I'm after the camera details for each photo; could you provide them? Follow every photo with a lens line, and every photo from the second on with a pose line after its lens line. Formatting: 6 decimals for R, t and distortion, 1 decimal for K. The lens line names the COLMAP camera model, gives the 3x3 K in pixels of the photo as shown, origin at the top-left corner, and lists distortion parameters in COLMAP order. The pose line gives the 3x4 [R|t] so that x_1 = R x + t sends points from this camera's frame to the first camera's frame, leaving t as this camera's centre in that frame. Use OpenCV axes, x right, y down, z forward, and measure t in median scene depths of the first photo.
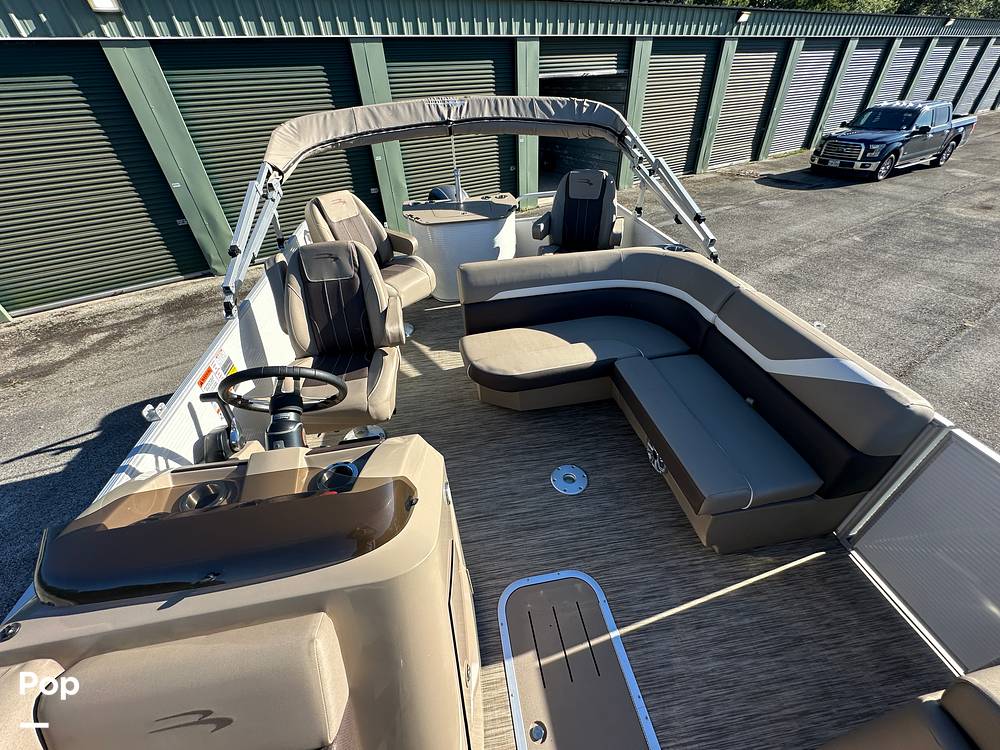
lens RADIAL K [[403.5, 0, 500.0], [0, 403.5, 375.0], [0, 0, 1]] dist [-0.002438, 0.000749]
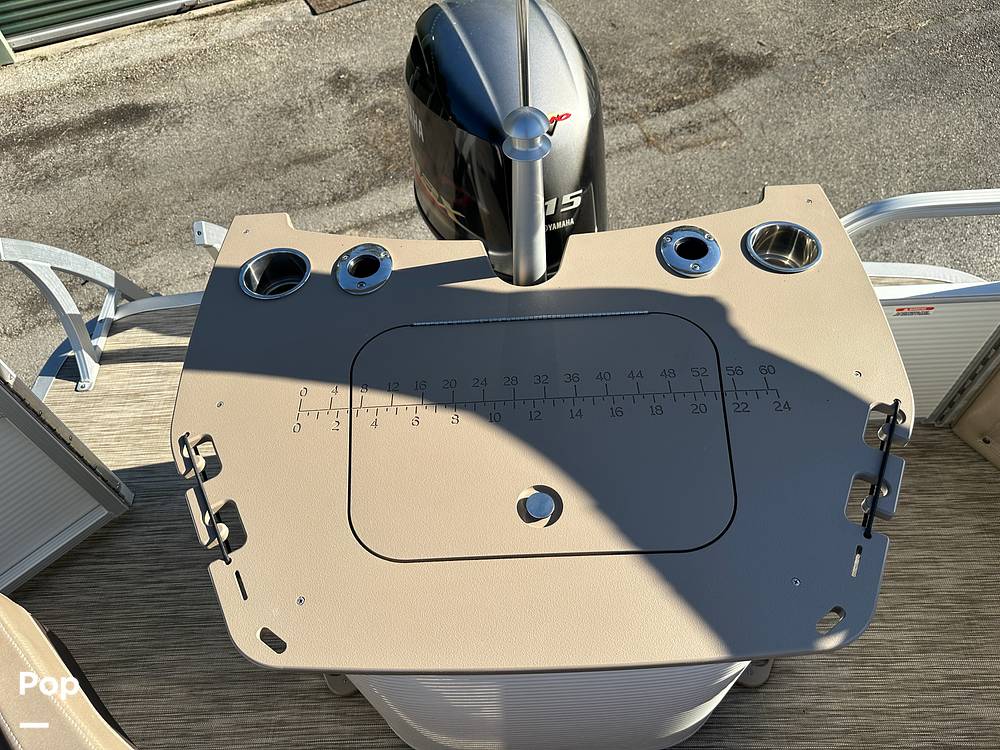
lens RADIAL K [[727.8, 0, 500.0], [0, 727.8, 375.0], [0, 0, 1]] dist [-0.006669, -0.005746]
pose [[0.987762, 0.109720, -0.110849, -0.078581], [-0.075037, 0.957364, 0.278970, -0.508019], [0.136731, -0.267239, 0.953881, 0.742508]]
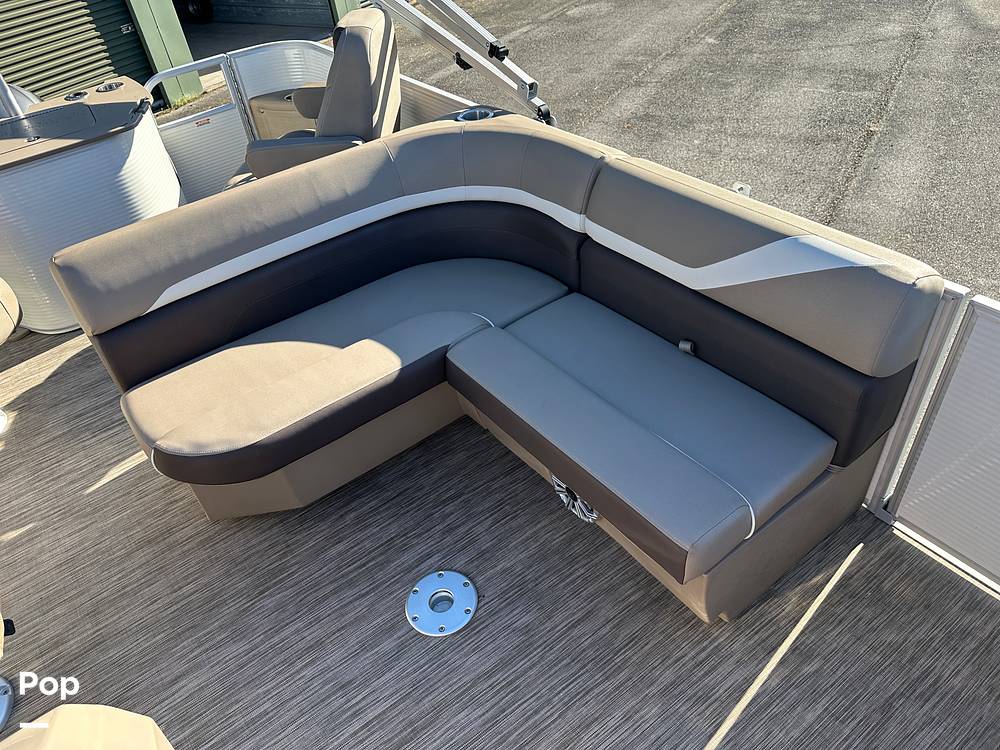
lens RADIAL K [[705.7, 0, 495.4], [0, 705.7, 377.4], [0, 0, 1]] dist [0.055304, -0.097471]
pose [[0.885904, -0.334187, 0.321705, 0.025264], [0.330491, 0.941371, 0.067796, -0.028028], [-0.325500, 0.046259, 0.944410, 0.079938]]
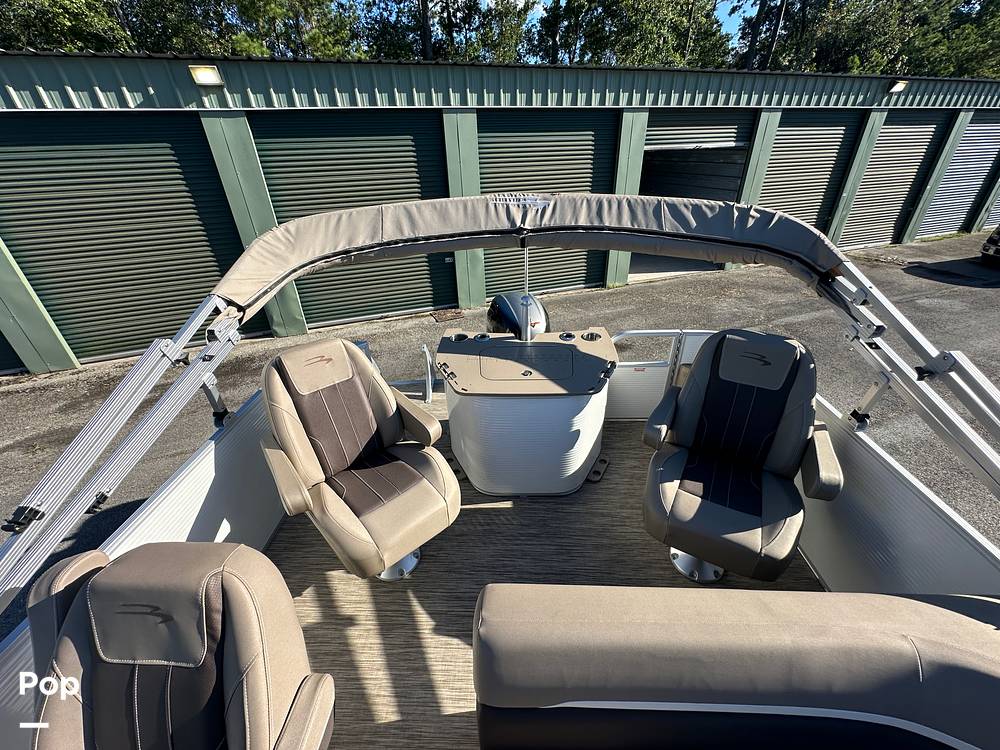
lens RADIAL K [[403.5, 0, 500.0], [0, 403.5, 375.0], [0, 0, 1]] dist [-0.002438, 0.000749]
pose [[0.979141, 0.112633, -0.169106, -0.025550], [-0.130892, 0.986240, -0.100990, -0.323104], [0.155404, 0.121018, 0.980410, 0.382587]]
